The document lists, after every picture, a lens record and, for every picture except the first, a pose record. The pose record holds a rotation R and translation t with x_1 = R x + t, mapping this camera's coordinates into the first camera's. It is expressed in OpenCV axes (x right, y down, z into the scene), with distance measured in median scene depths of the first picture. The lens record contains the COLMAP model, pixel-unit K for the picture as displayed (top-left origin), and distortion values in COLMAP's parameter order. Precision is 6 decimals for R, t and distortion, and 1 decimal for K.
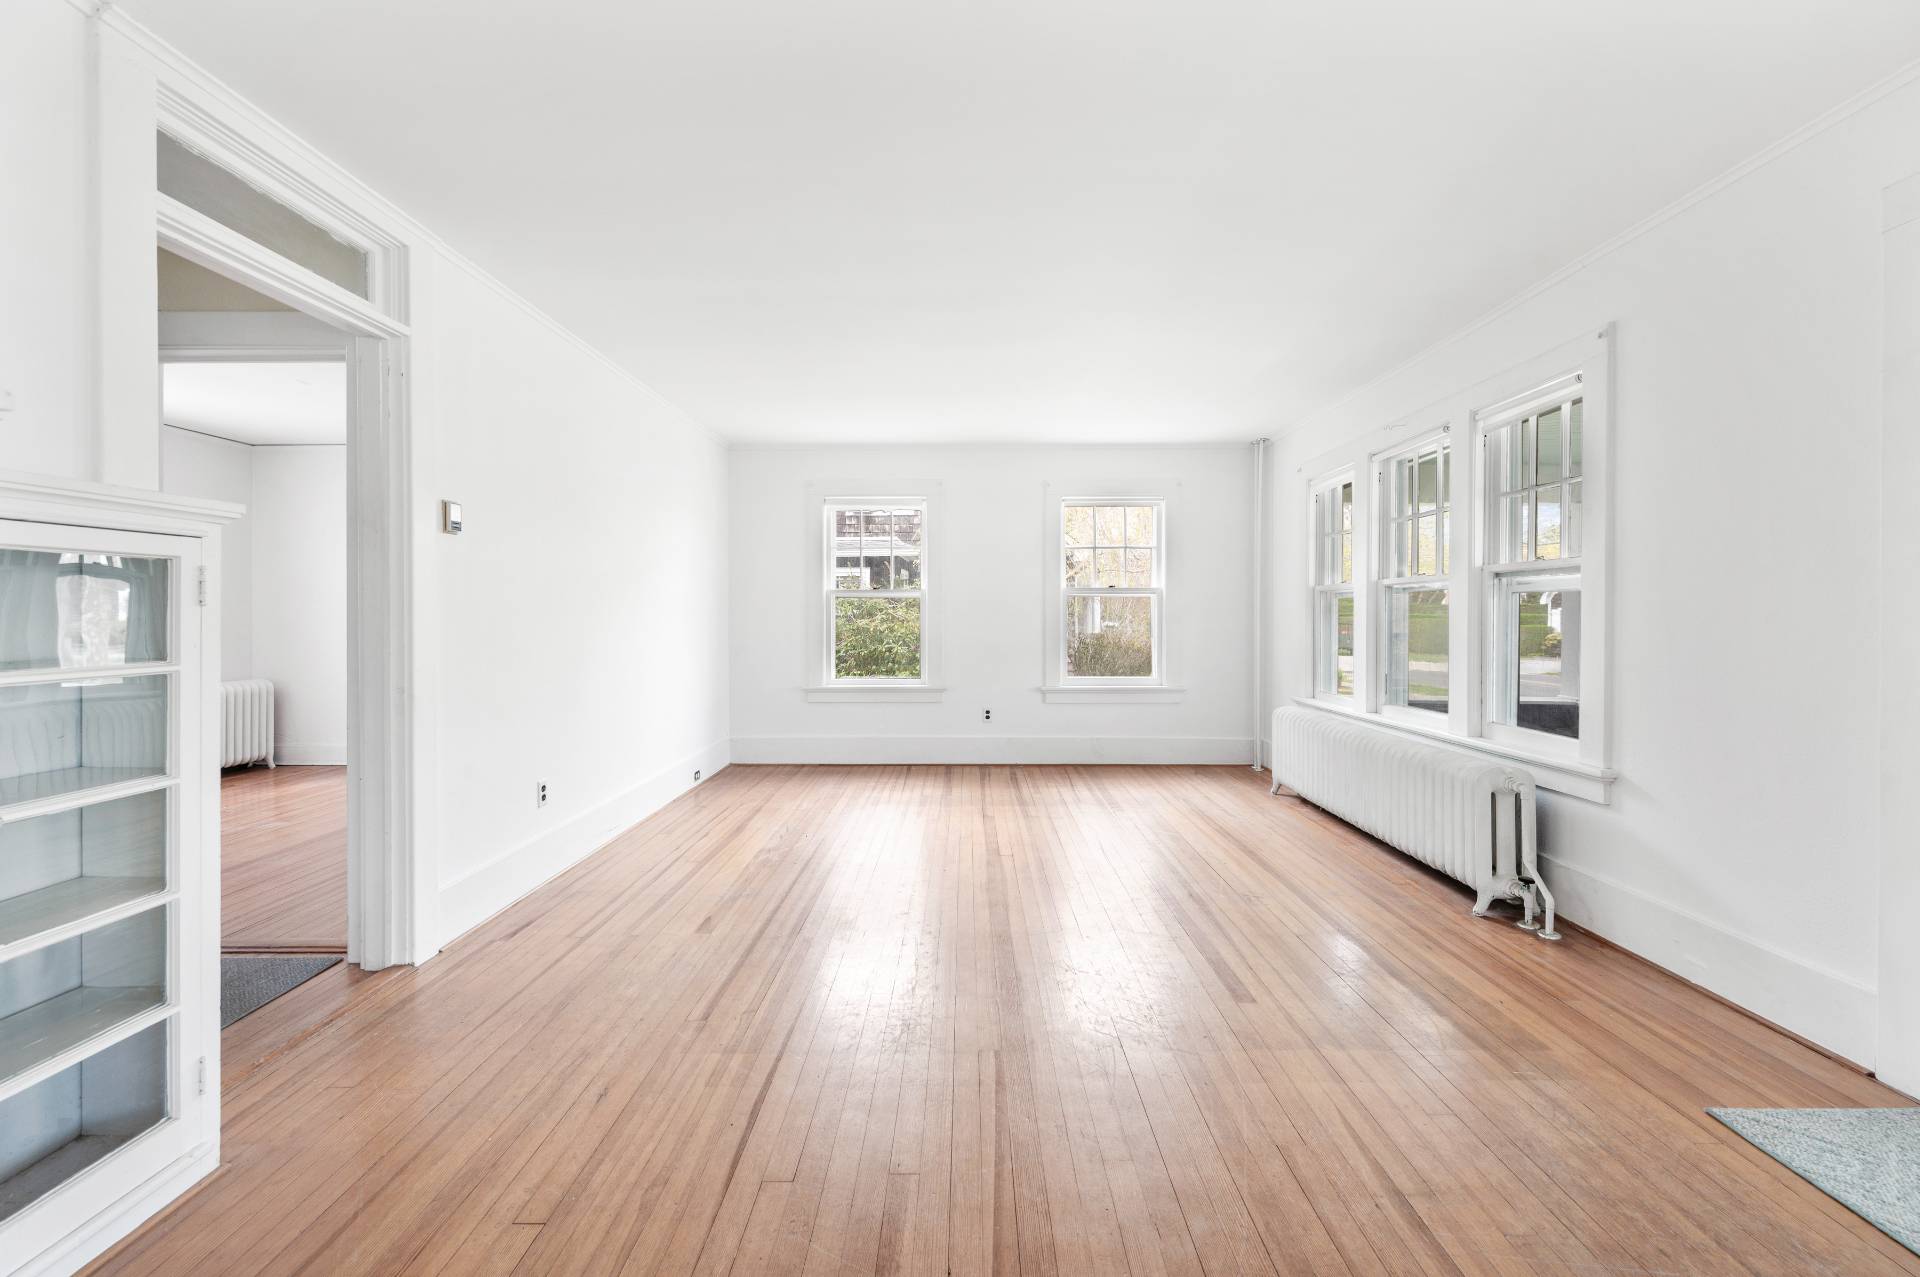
lens RADIAL K [[751.8, 0, 965.8], [0, 751.8, 623.7], [0, 0, 1]] dist [0.000959, 0.000020]
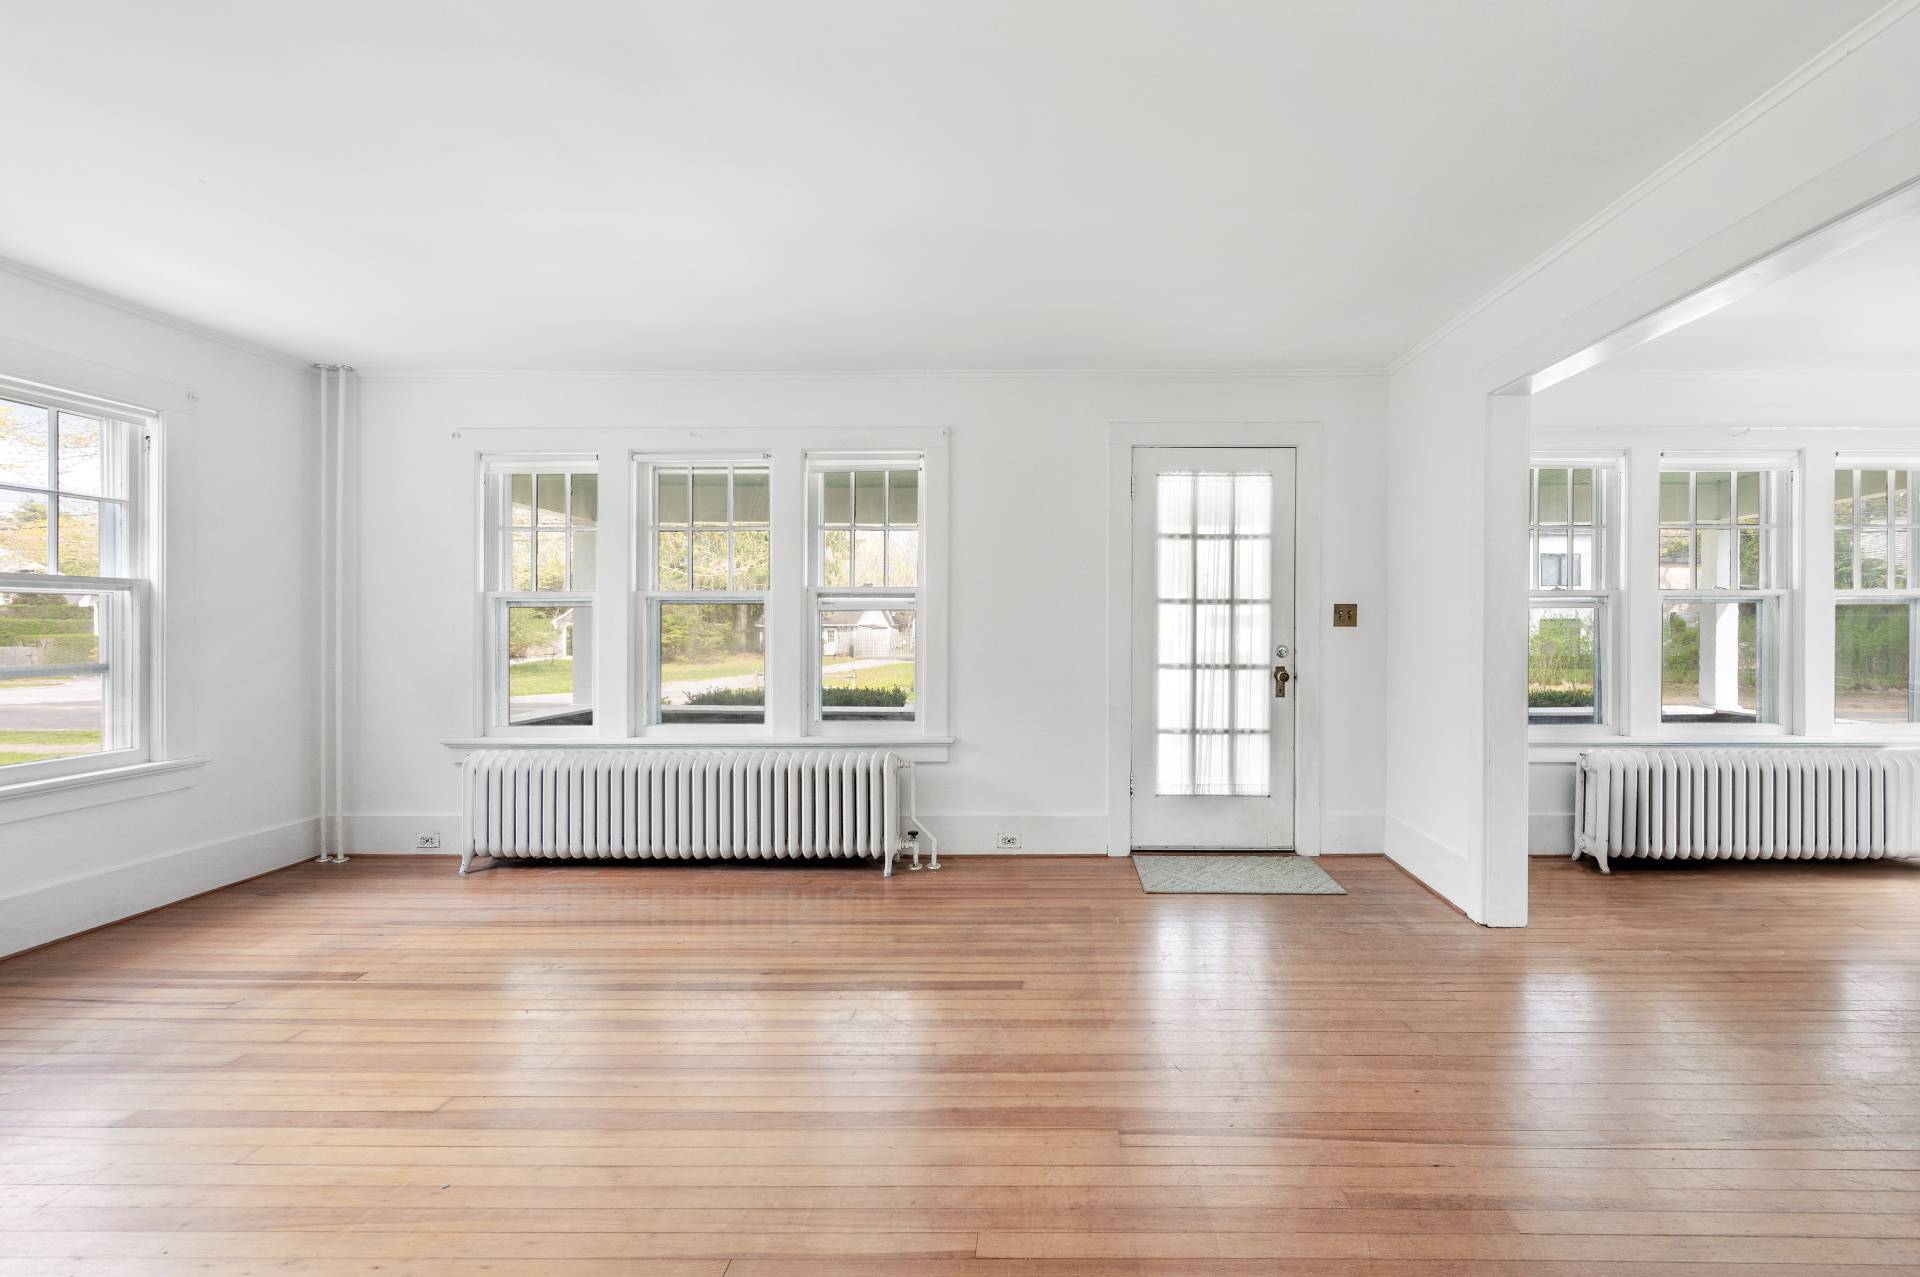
lens RADIAL K [[852.6, 0, 965.2], [0, 852.6, 632.4], [0, 0, 1]] dist [-0.000604, 0.000091]
pose [[0.021492, -0.013908, 0.999672, -0.726508], [0.010749, 0.999849, 0.013680, -0.026900], [-0.999711, 0.010452, 0.021638, 0.877471]]
